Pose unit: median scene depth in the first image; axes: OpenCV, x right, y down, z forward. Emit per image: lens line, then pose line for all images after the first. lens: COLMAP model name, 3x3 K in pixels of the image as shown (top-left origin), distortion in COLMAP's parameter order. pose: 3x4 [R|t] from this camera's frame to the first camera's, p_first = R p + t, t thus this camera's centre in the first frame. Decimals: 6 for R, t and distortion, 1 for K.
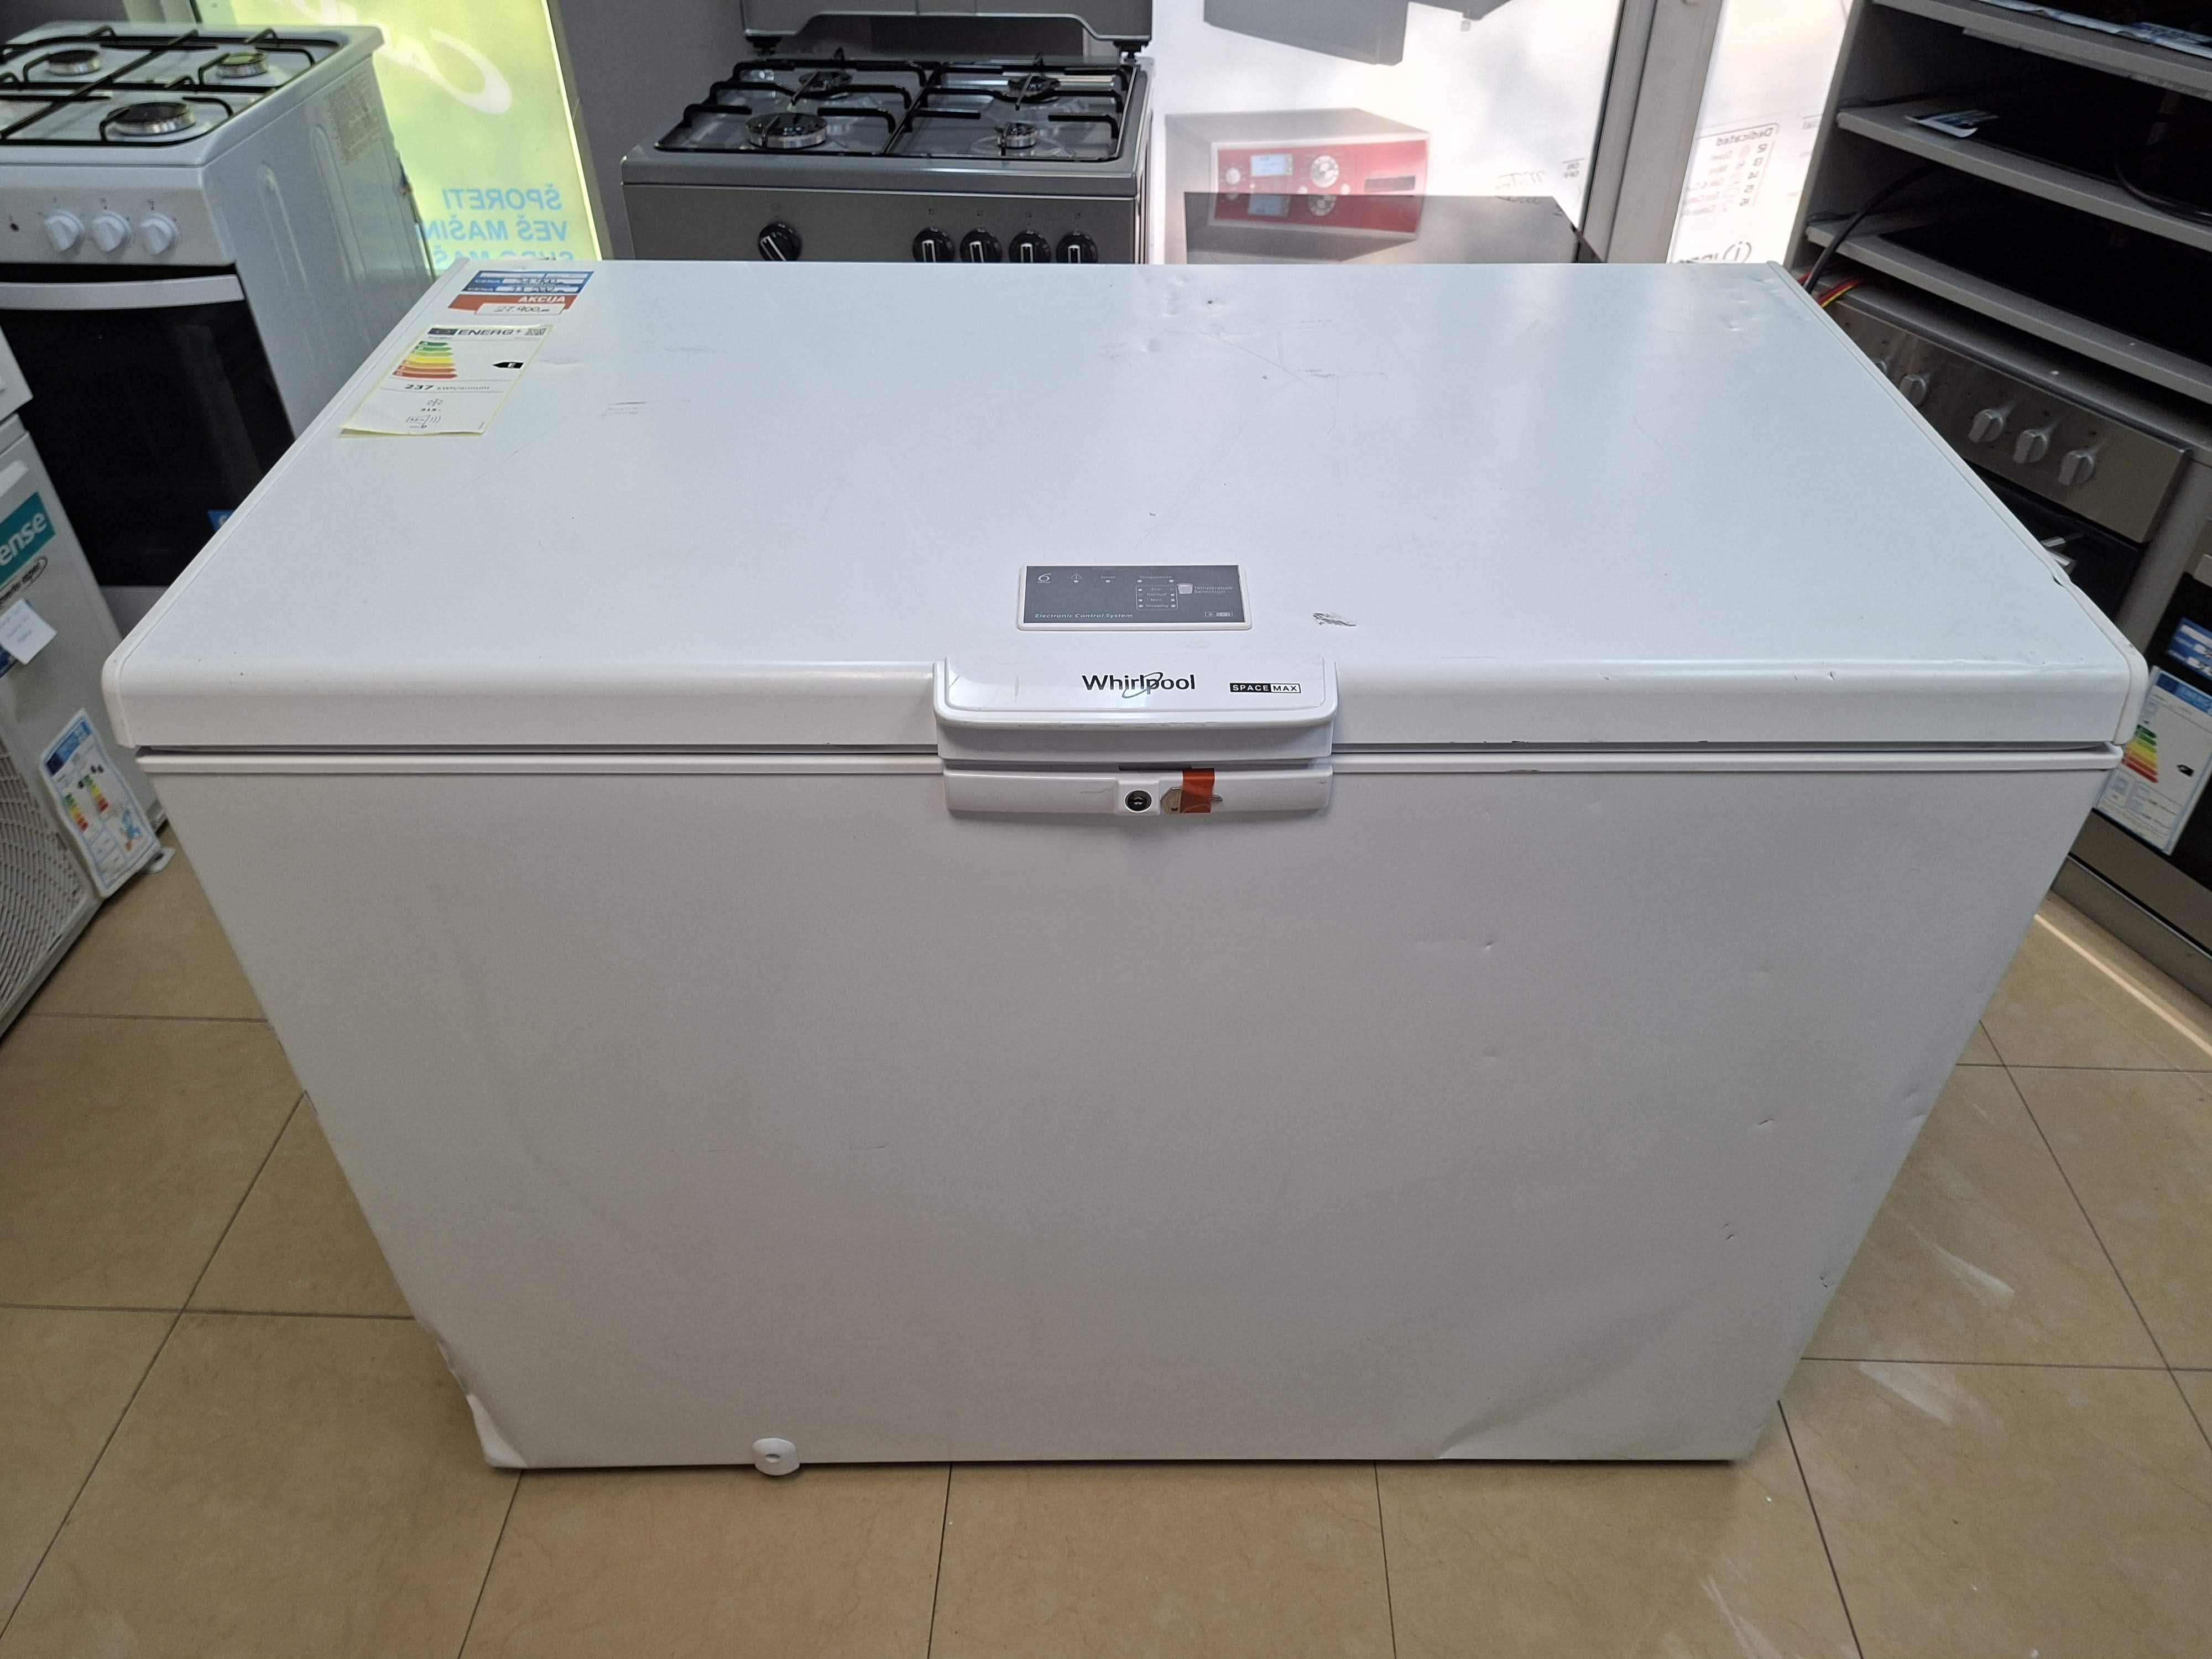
lens RADIAL K [[1557.2, 0, 1122.7], [0, 1557.2, 791.3], [0, 0, 1]] dist [0.078110, -0.068155]
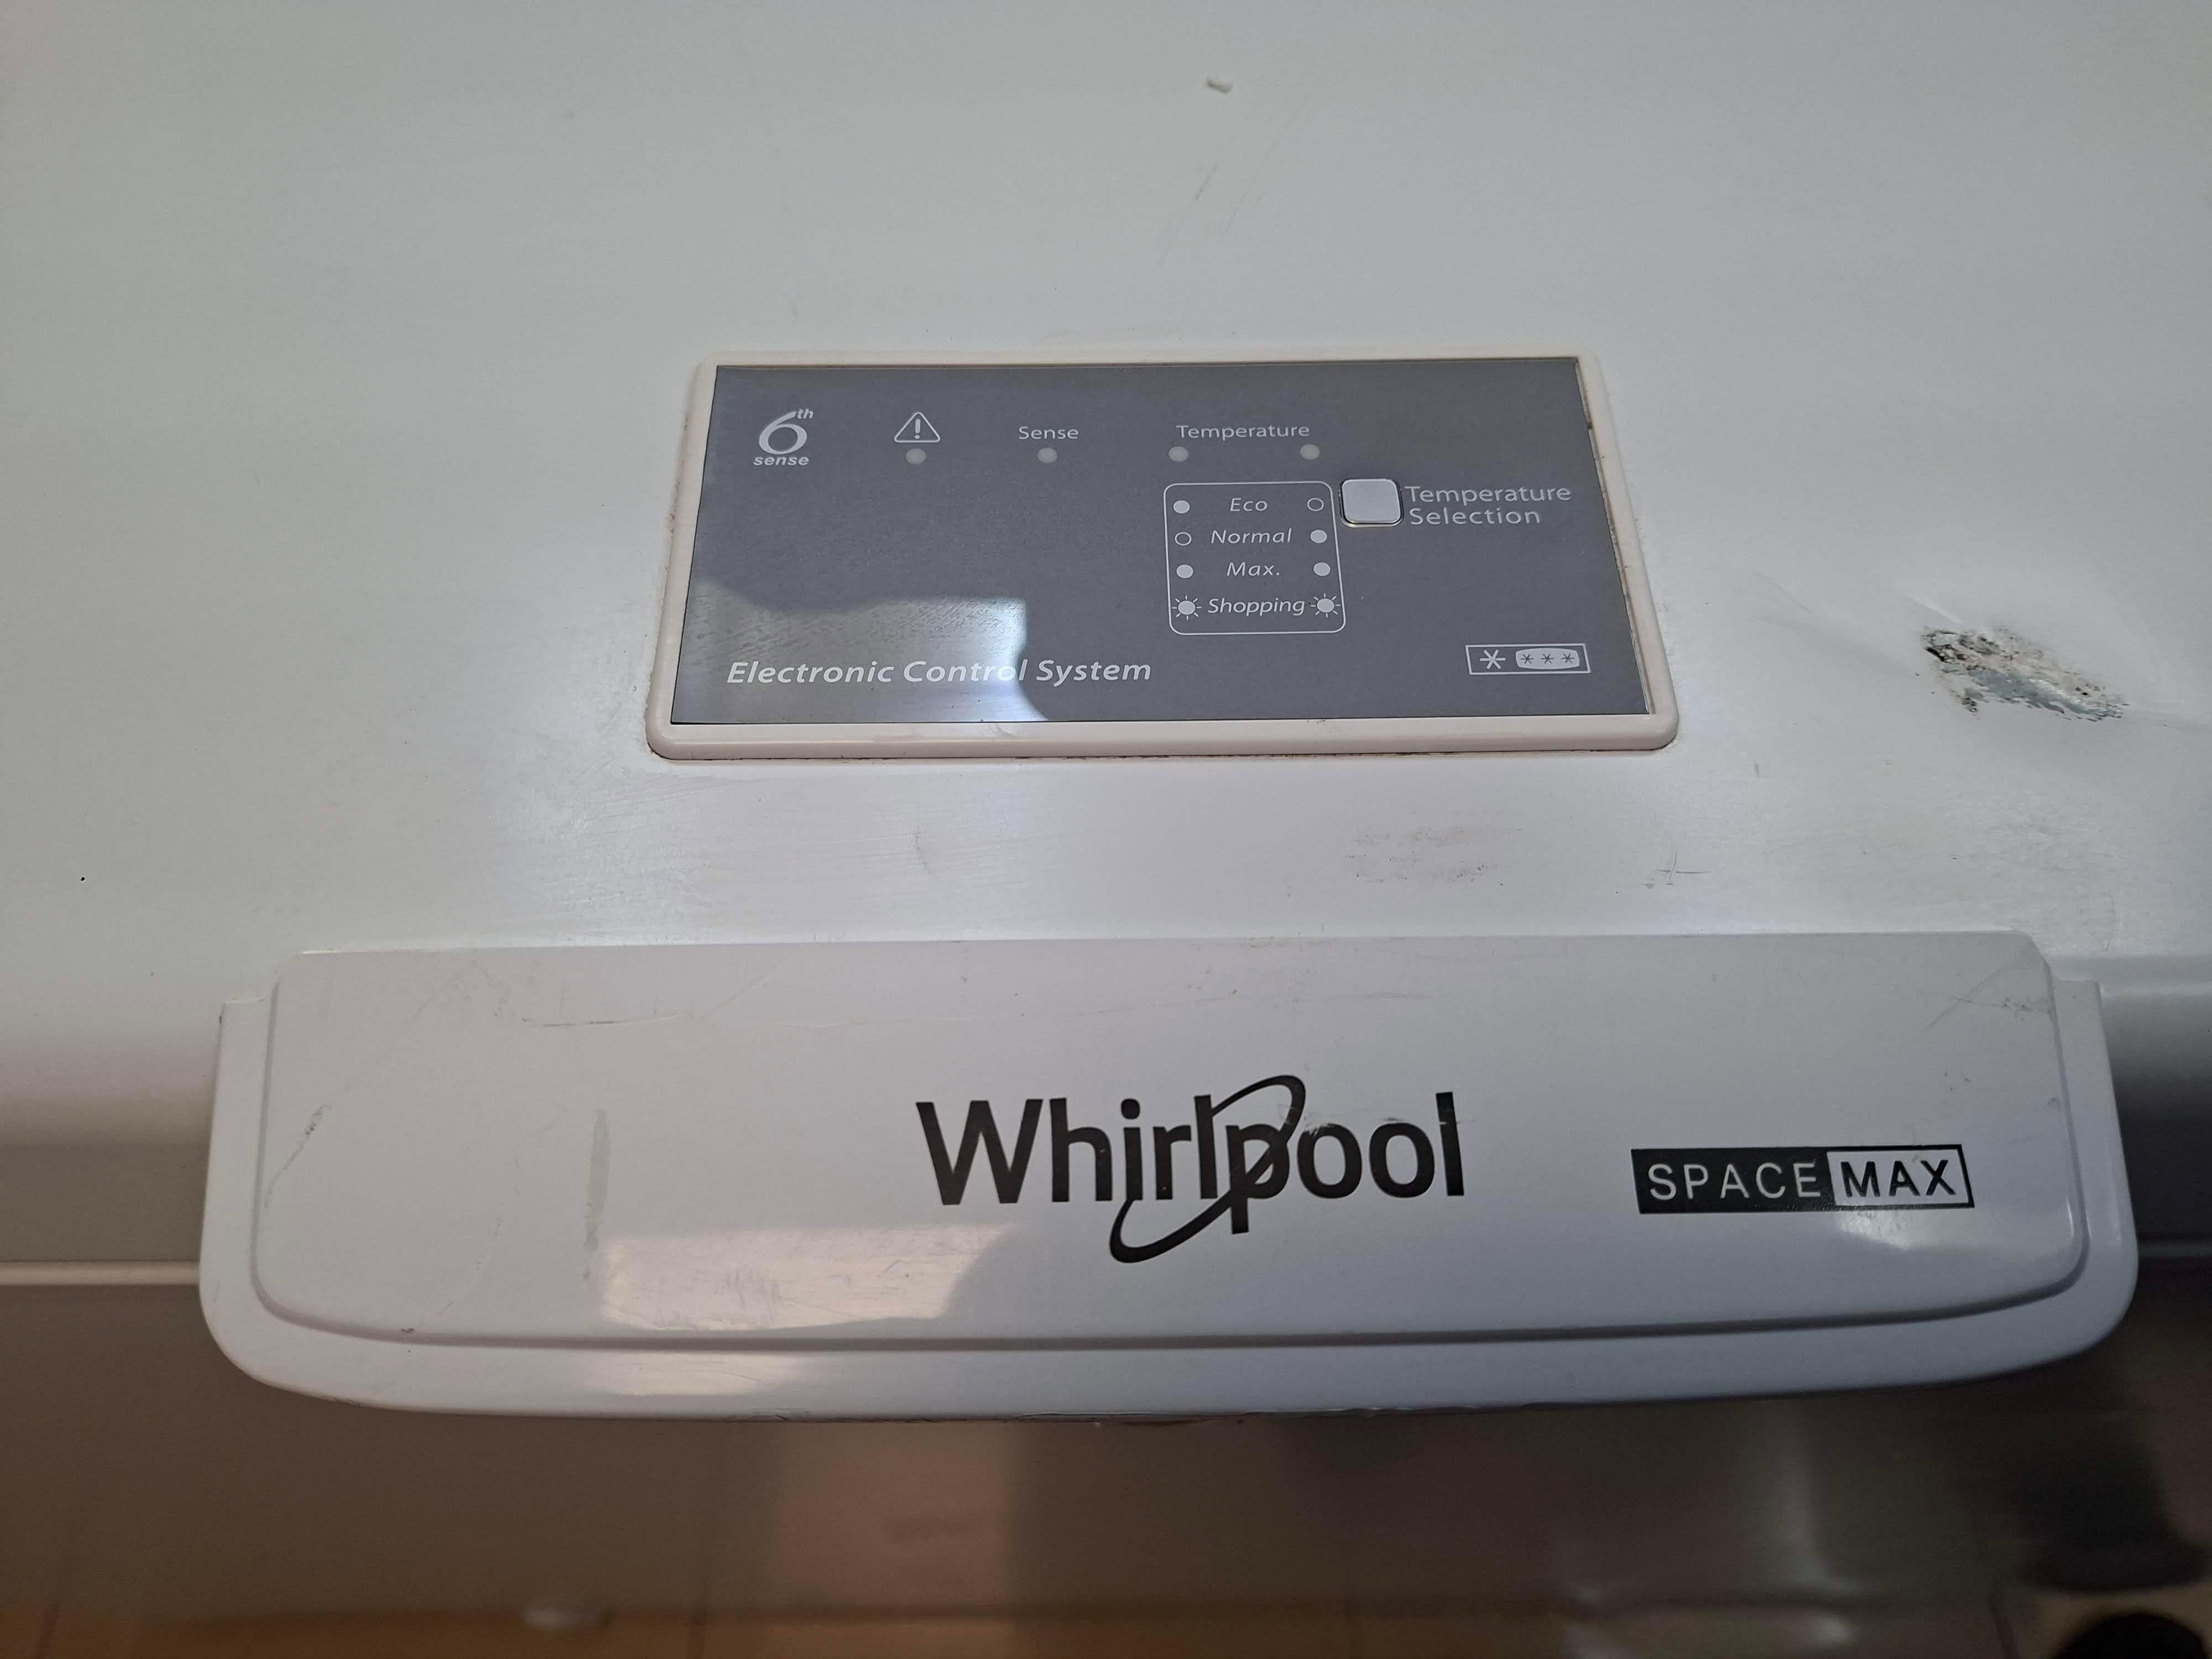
lens RADIAL K [[1588.0, 0, 1106.0], [0, 1588.0, 829.5], [0, 0, 1]] dist [0.084551, -0.170296]
pose [[0.999987, -0.004925, -0.001123, -0.000336], [0.004990, 0.928515, 0.371262, -0.137795], [-0.000786, -0.371262, 0.928528, 0.599205]]
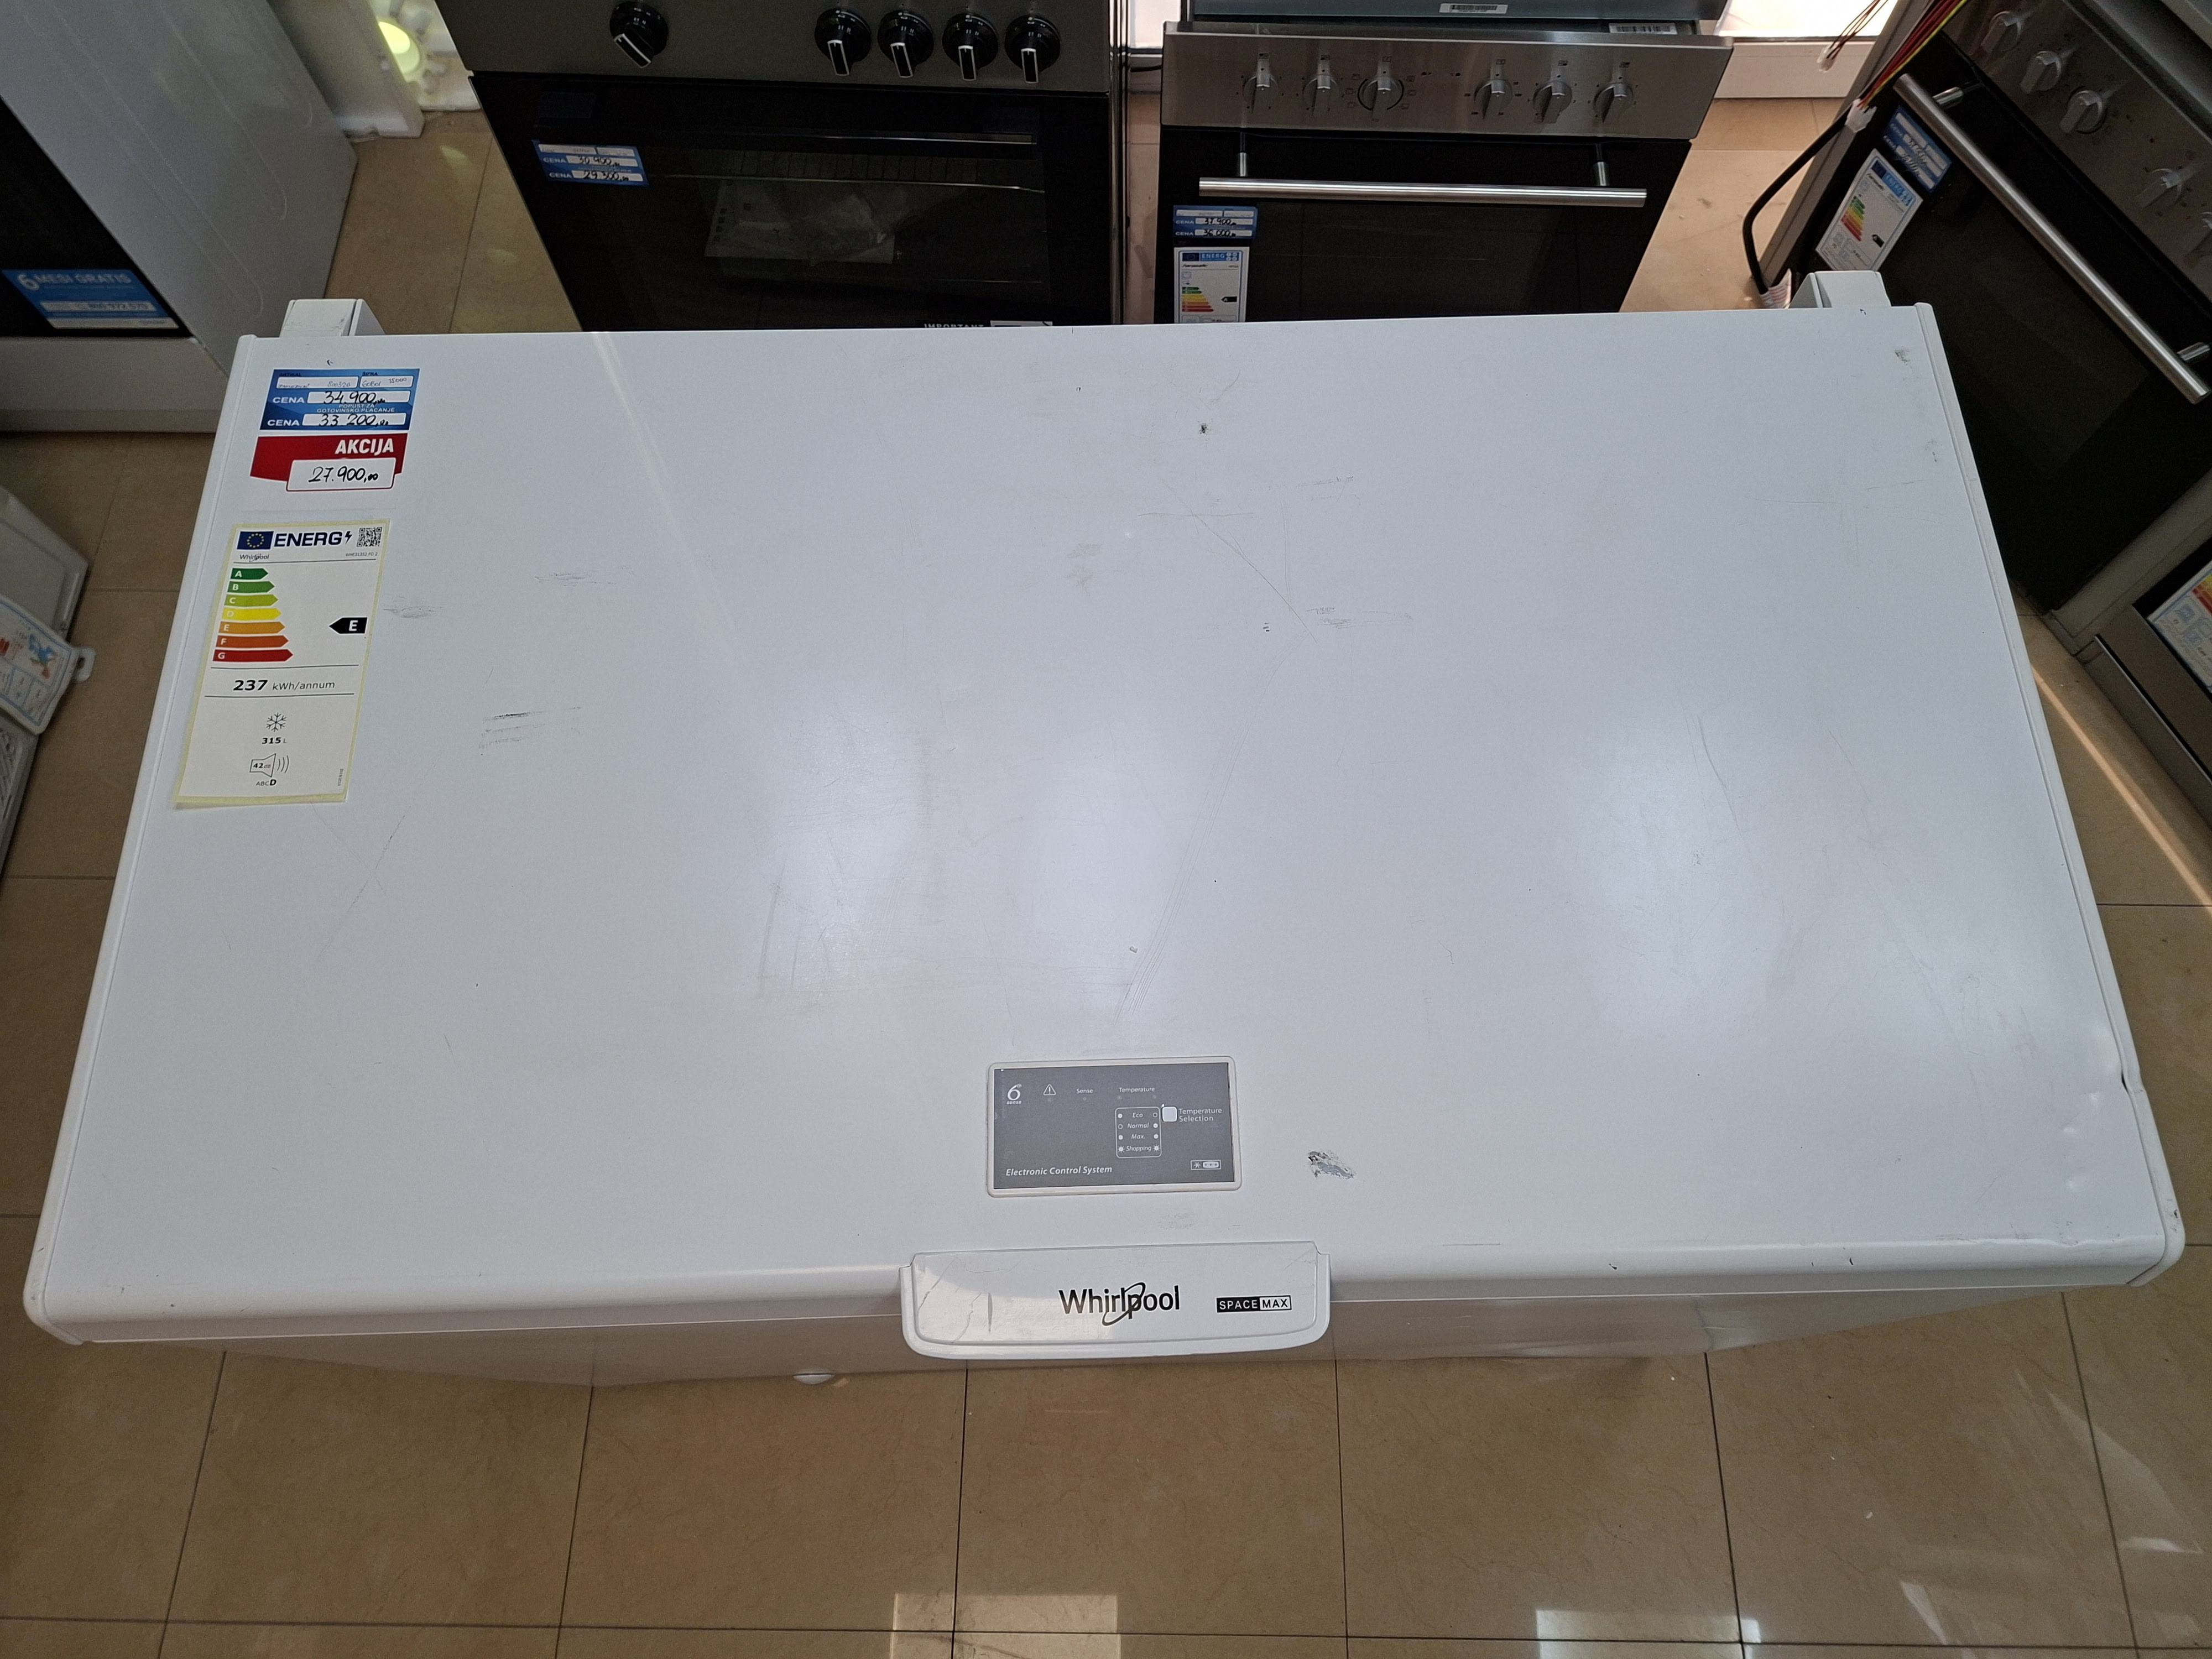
lens RADIAL K [[1557.2, 0, 1122.7], [0, 1557.2, 791.3], [0, 0, 1]] dist [0.078110, -0.068155]
pose [[0.999867, -0.016187, 0.001732, 0.011268], [0.013358, 0.876606, 0.481024, -0.582597], [-0.009305, -0.480937, 0.876706, 0.231124]]
